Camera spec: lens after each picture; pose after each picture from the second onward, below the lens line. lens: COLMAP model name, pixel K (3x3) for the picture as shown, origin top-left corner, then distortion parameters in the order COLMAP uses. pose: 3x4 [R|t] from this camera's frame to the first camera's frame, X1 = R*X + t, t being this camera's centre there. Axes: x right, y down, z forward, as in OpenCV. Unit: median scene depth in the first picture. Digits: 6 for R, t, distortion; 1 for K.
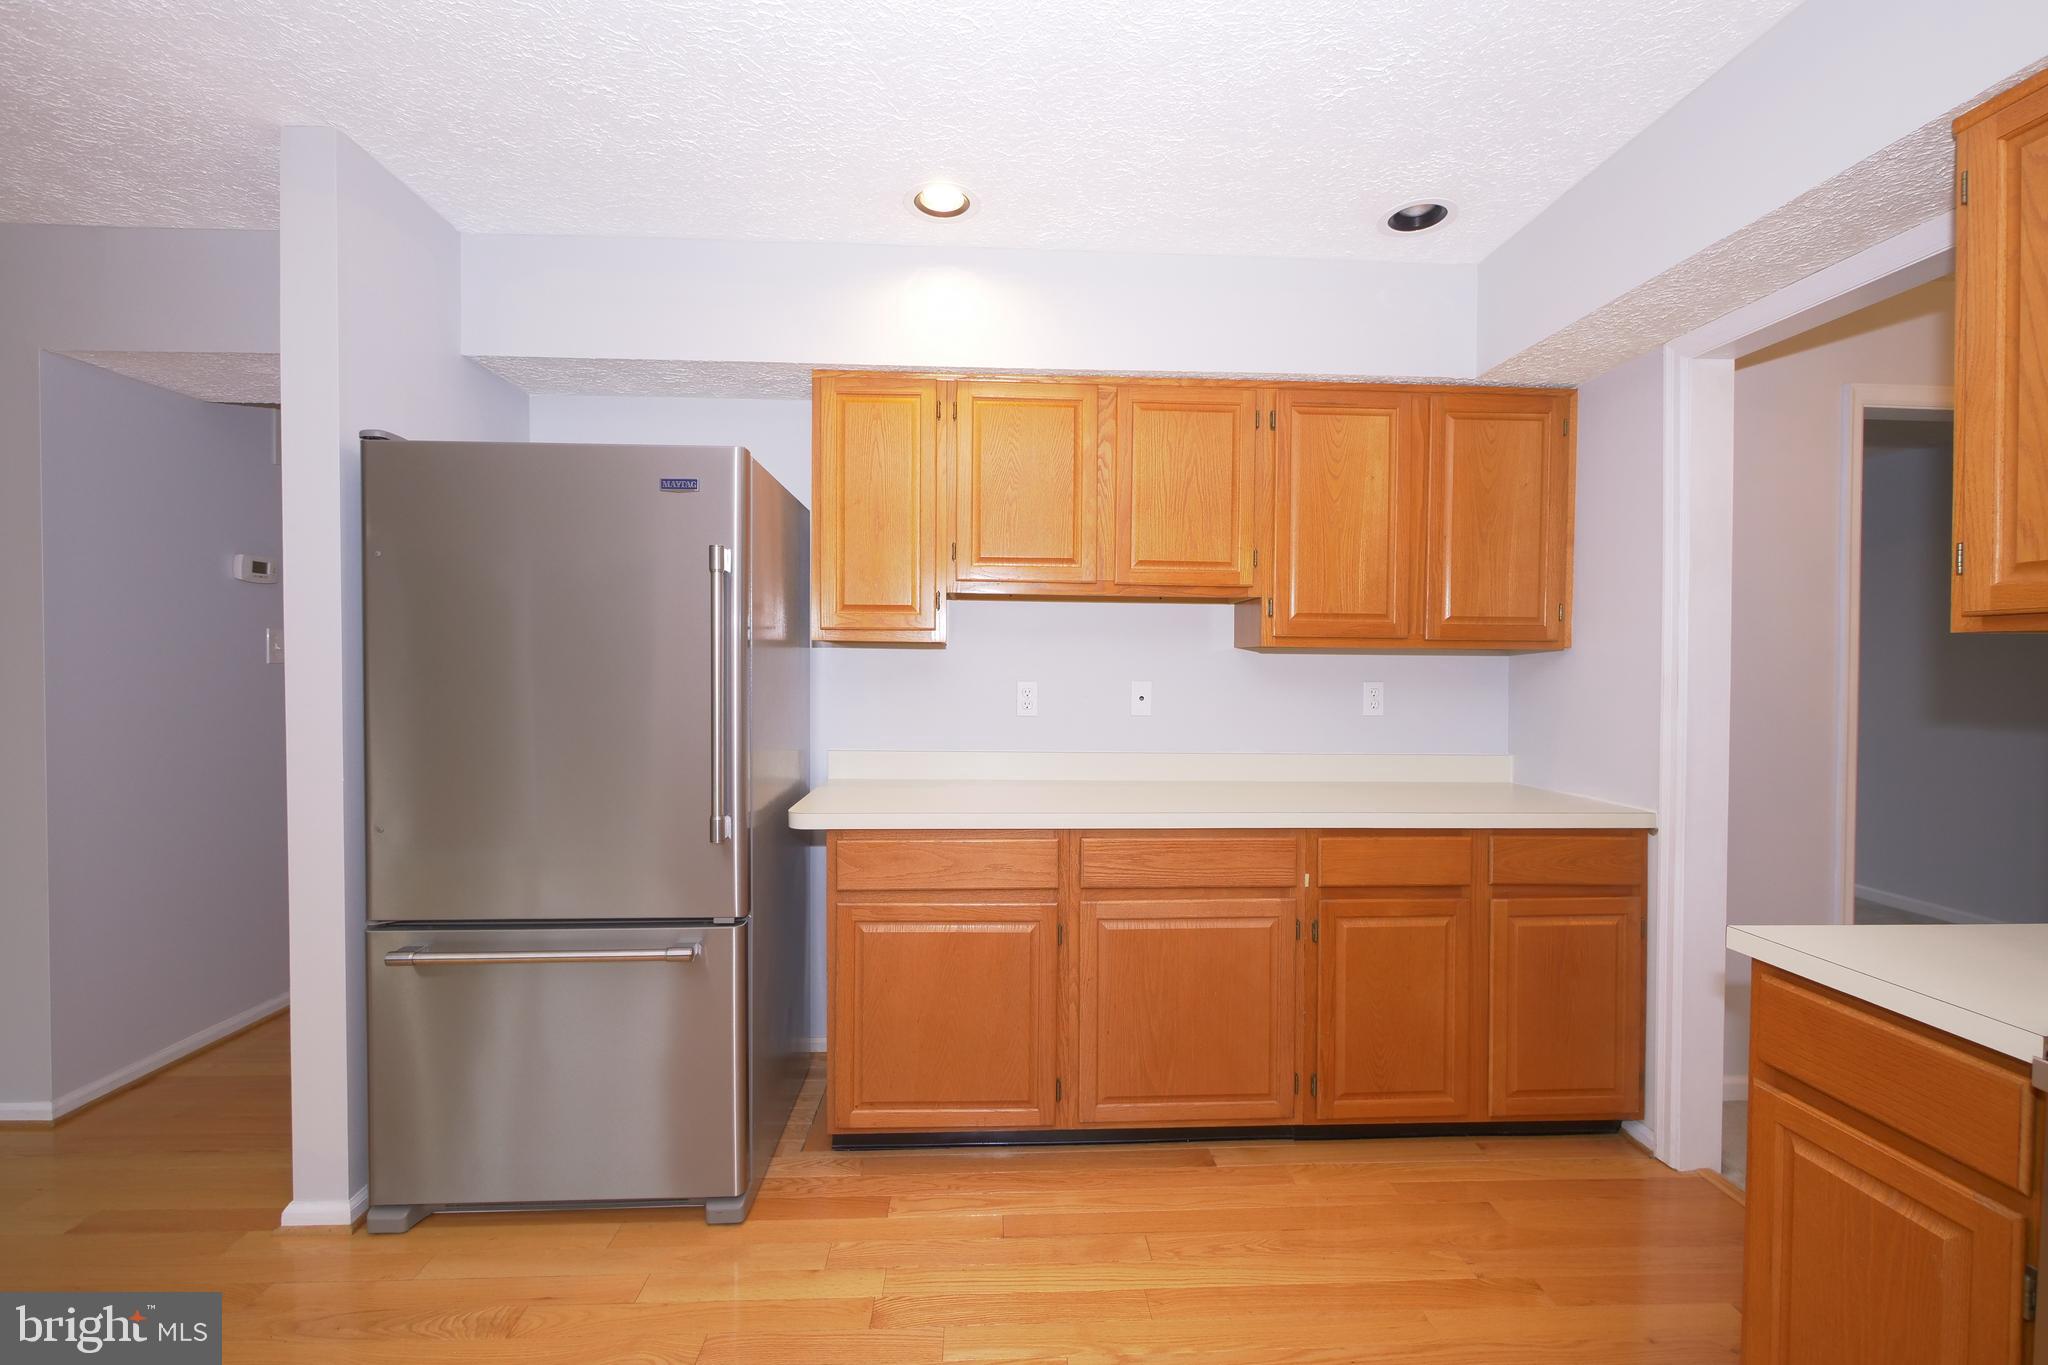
lens RADIAL K [[860.7, 0, 1027.4], [0, 860.7, 679.8], [0, 0, 1]] dist [-0.006846, 0.000805]
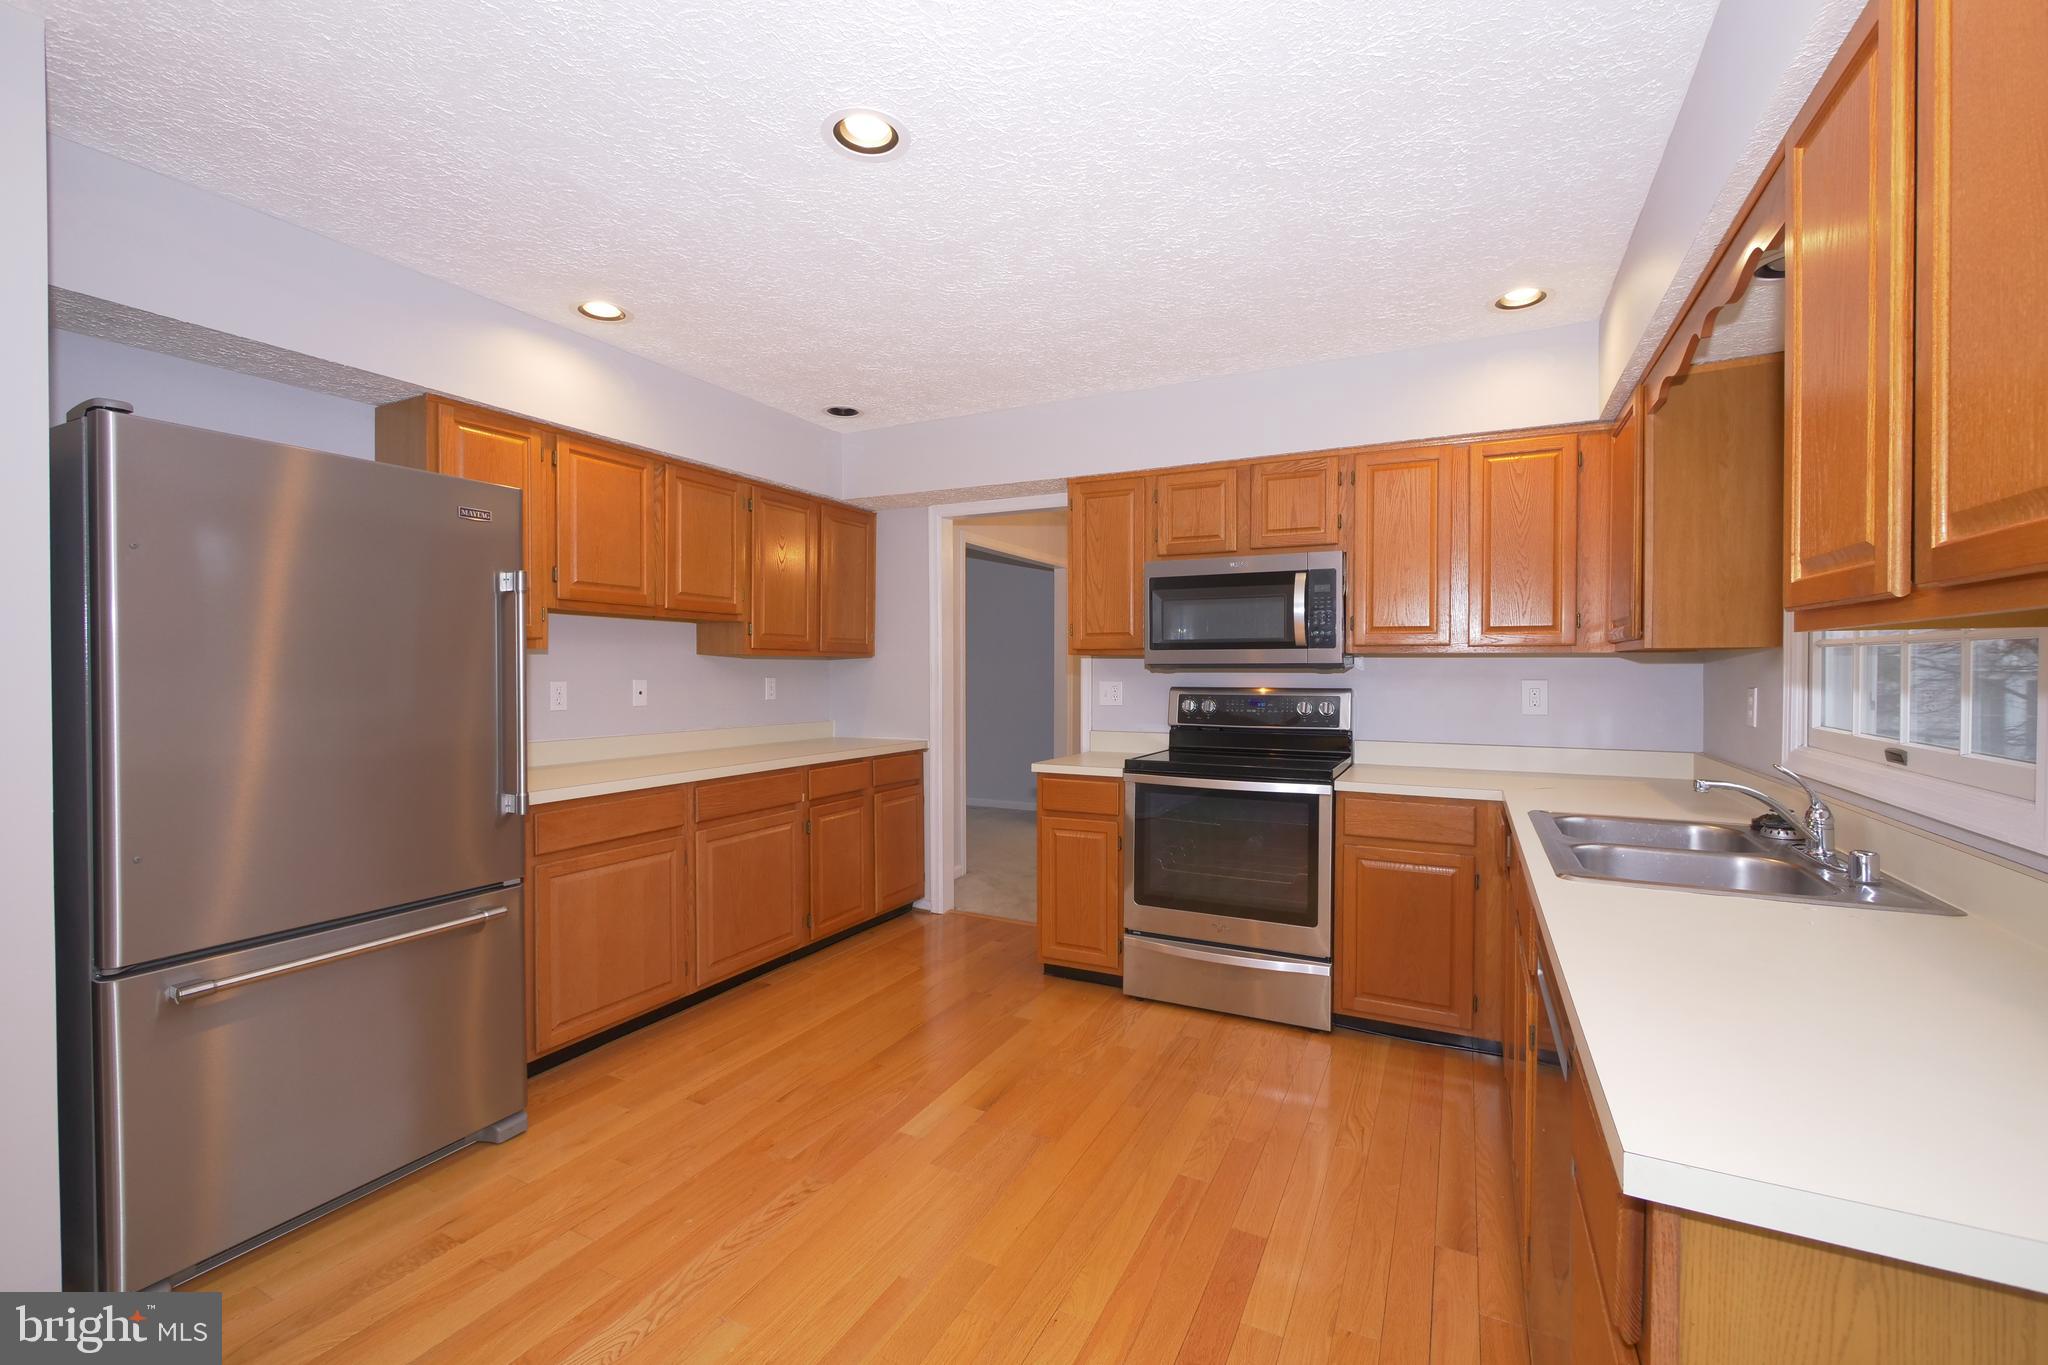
lens RADIAL K [[860.7, 0, 1022.7], [0, 860.7, 683.7], [0, 0, 1]] dist [-0.006846, 0.000805]
pose [[0.496675, -0.022201, 0.867653, -0.896121], [0.017907, 0.999722, 0.015329, -0.002145], [-0.867752, 0.007923, 0.496934, -0.186492]]
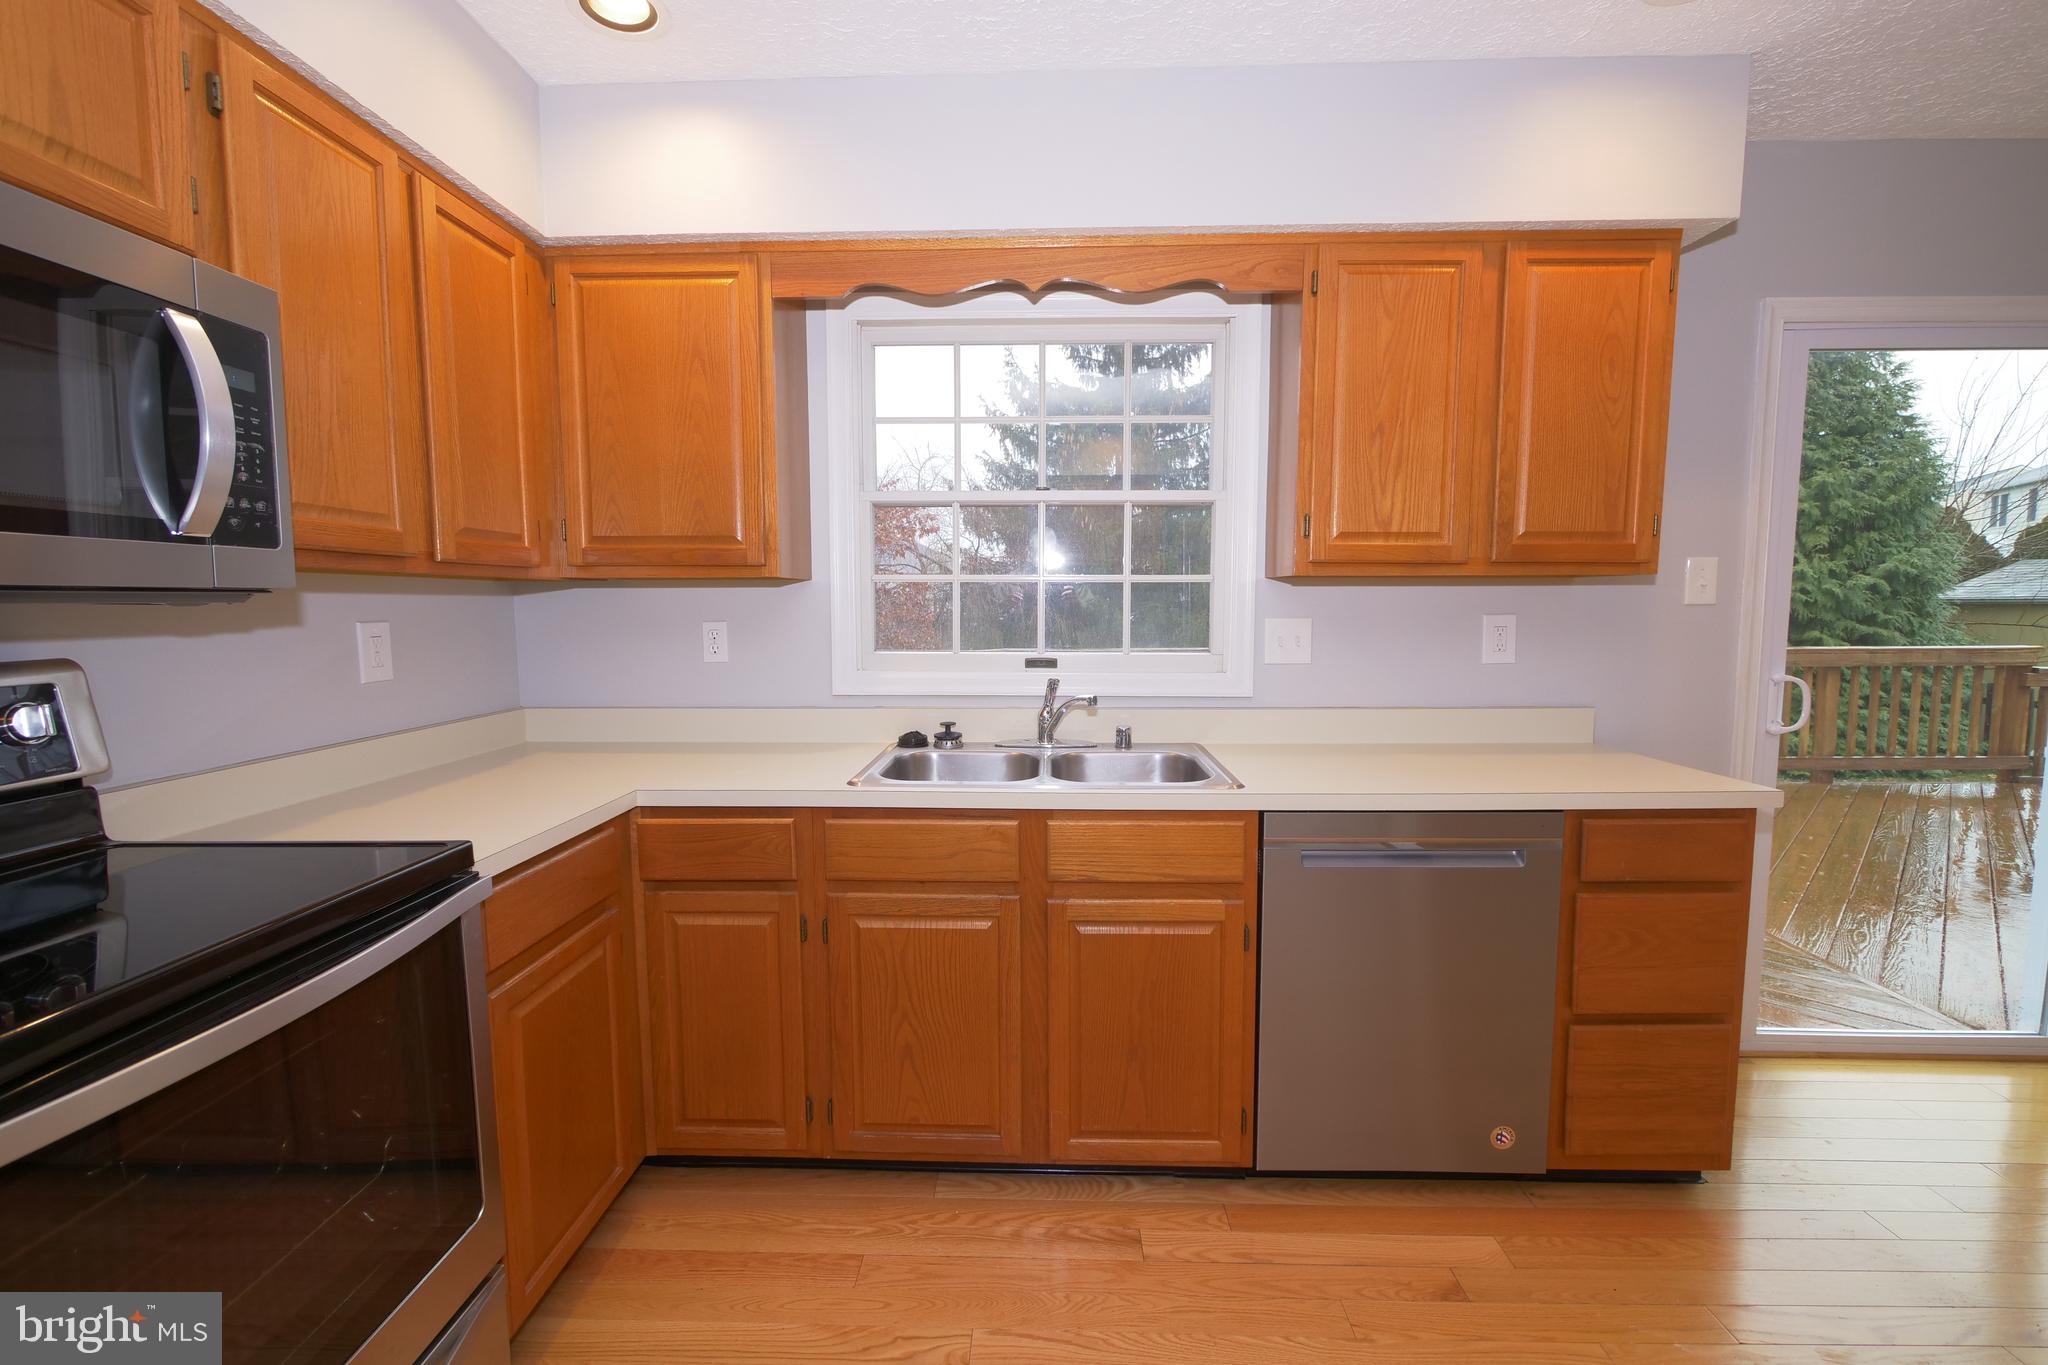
lens RADIAL K [[860.7, 0, 1027.0], [0, 860.7, 679.0], [0, 0, 1]] dist [-0.006846, 0.000805]
pose [[-0.996439, -0.010039, 0.083712, 0.086974], [-0.000944, 0.994152, 0.107989, -0.007323], [-0.084307, 0.107526, -0.990621, 0.581617]]
